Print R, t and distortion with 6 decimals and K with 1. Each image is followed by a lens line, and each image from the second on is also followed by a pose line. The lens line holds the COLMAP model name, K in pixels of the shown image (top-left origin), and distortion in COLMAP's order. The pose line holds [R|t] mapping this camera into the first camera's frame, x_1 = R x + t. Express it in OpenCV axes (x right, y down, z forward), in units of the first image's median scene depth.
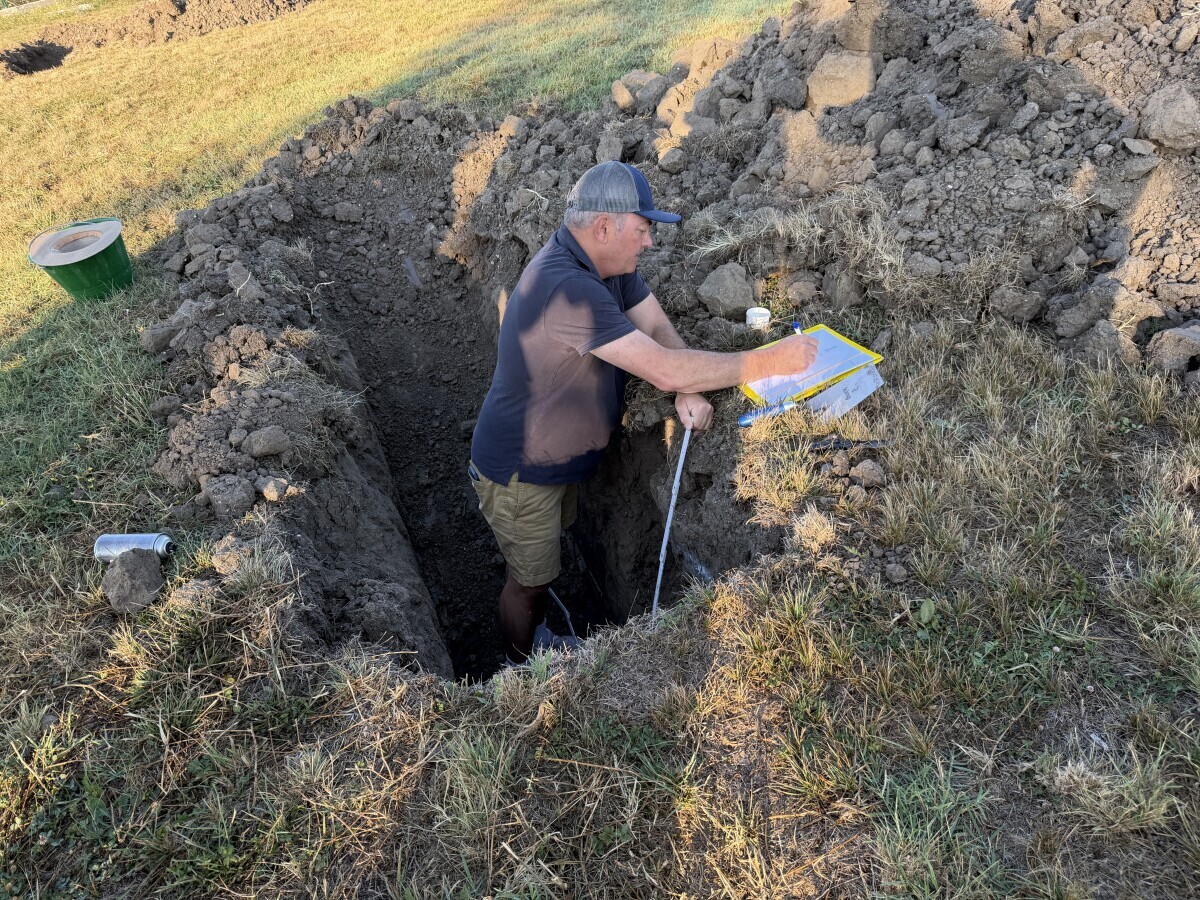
lens RADIAL K [[853.8, 0, 605.2], [0, 853.8, 466.1], [0, 0, 1]] dist [0.018967, -0.042281]
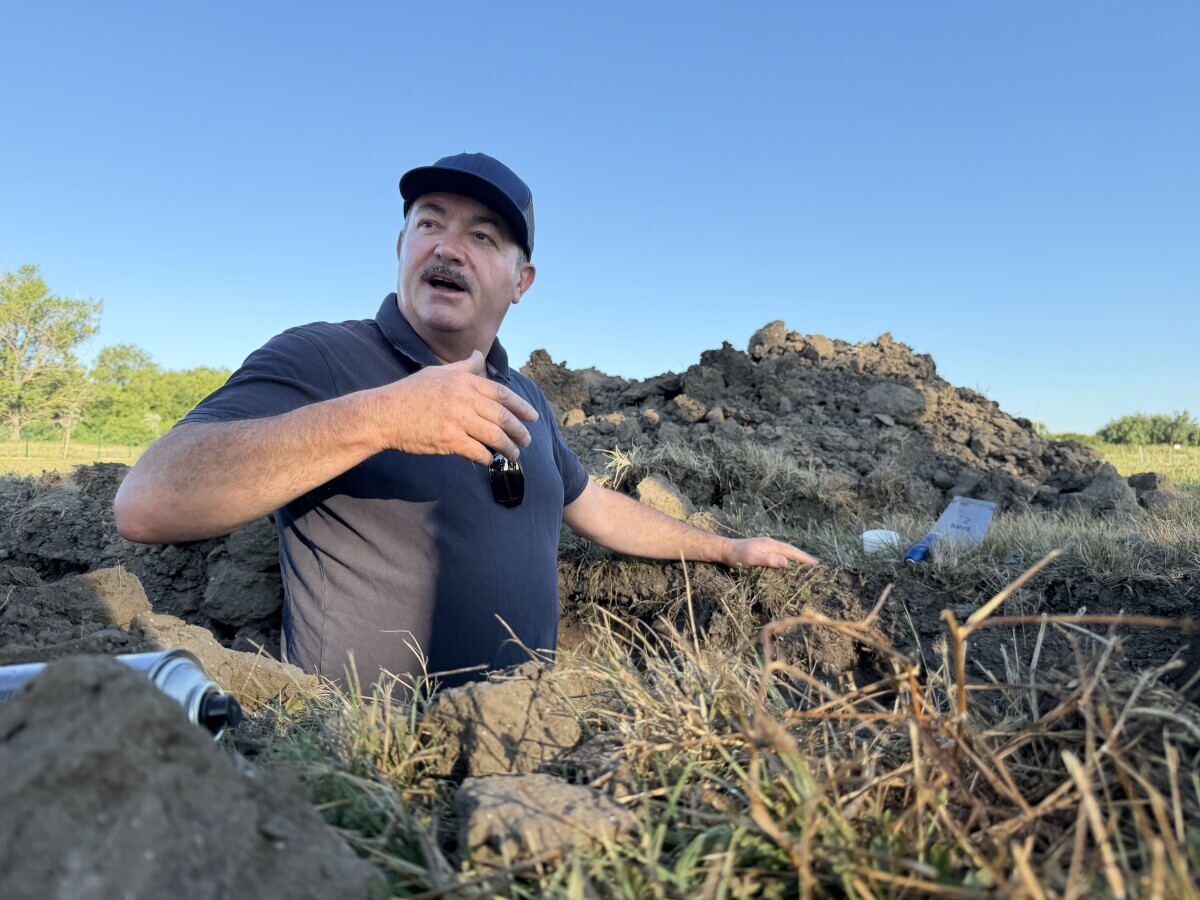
lens RADIAL K [[853.8, 0, 598.4], [0, 853.8, 476.7], [0, 0, 1]] dist [0.018967, -0.042281]
pose [[0.691148, 0.152845, 0.706366, -0.278761], [0.326286, 0.806110, -0.493685, 0.085932], [-0.644866, 0.571686, 0.507270, 0.390707]]
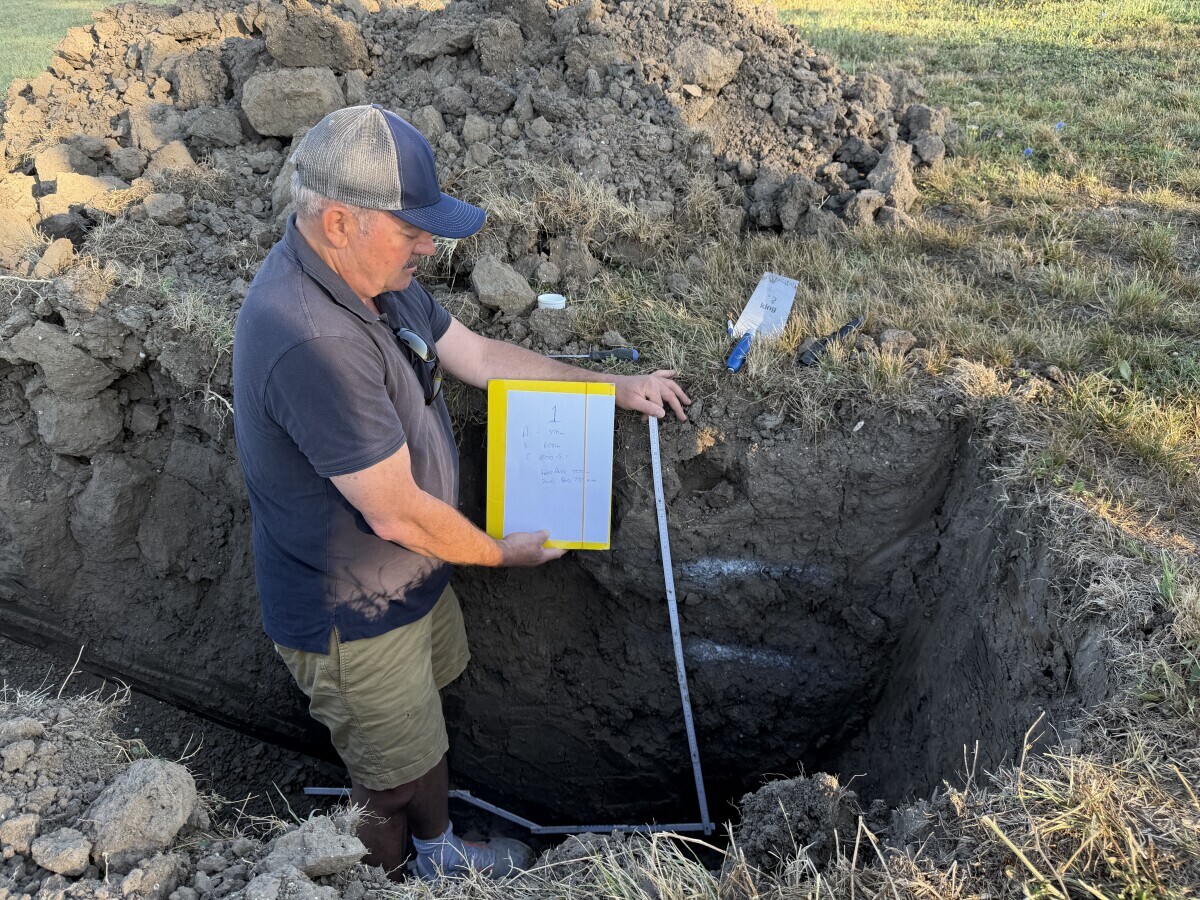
lens RADIAL K [[853.8, 0, 606.6], [0, 853.8, 448.4], [0, 0, 1]] dist [0.018967, -0.042281]
pose [[0.485354, -0.347698, 0.802208, -0.312102], [0.481406, 0.872192, 0.086769, -0.058681], [-0.729849, 0.344074, 0.590706, 0.314087]]
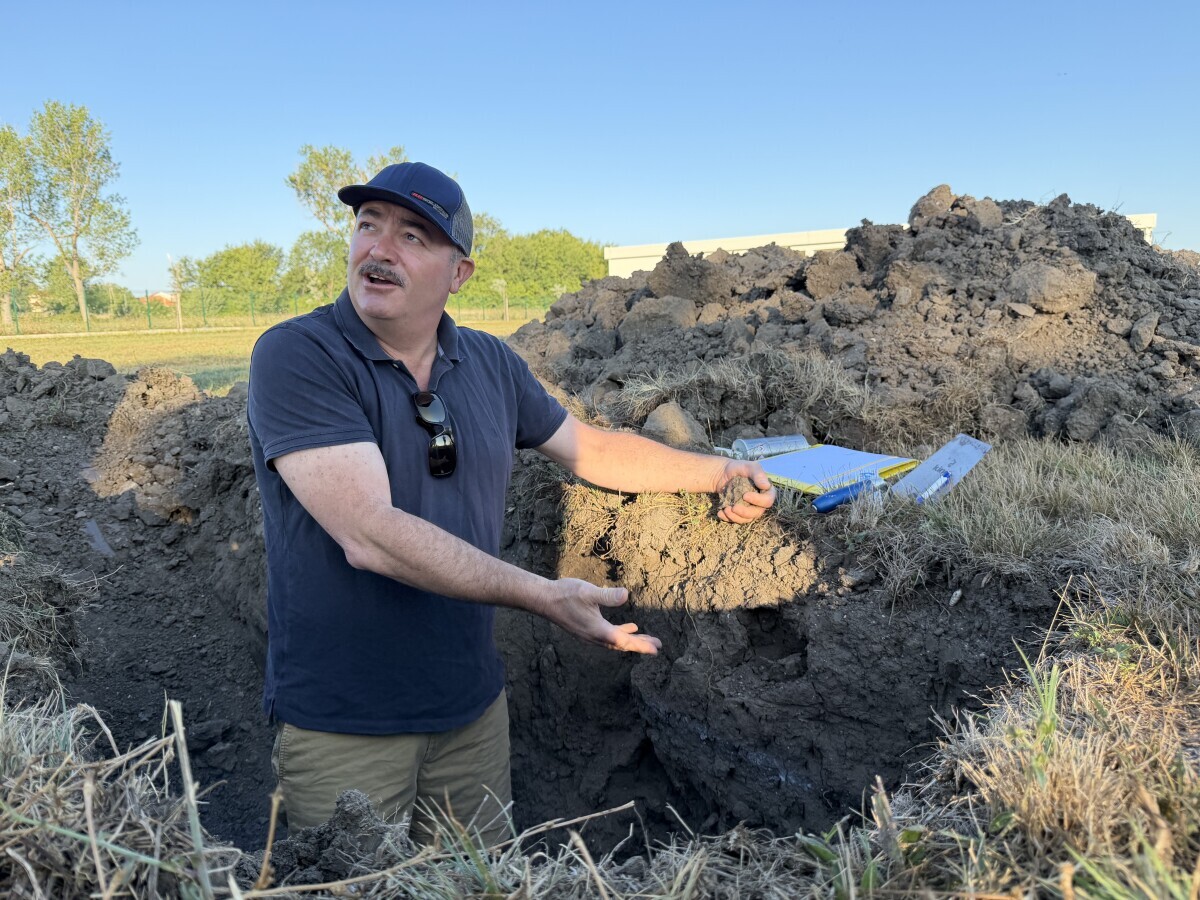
lens RADIAL K [[853.8, 0, 606.2], [0, 853.8, 453.1], [0, 0, 1]] dist [0.018967, -0.042281]
pose [[0.904953, 0.054190, 0.422048, -0.151863], [0.158259, 0.877841, -0.452051, 0.097238], [-0.394987, 0.475877, 0.785828, 0.258659]]
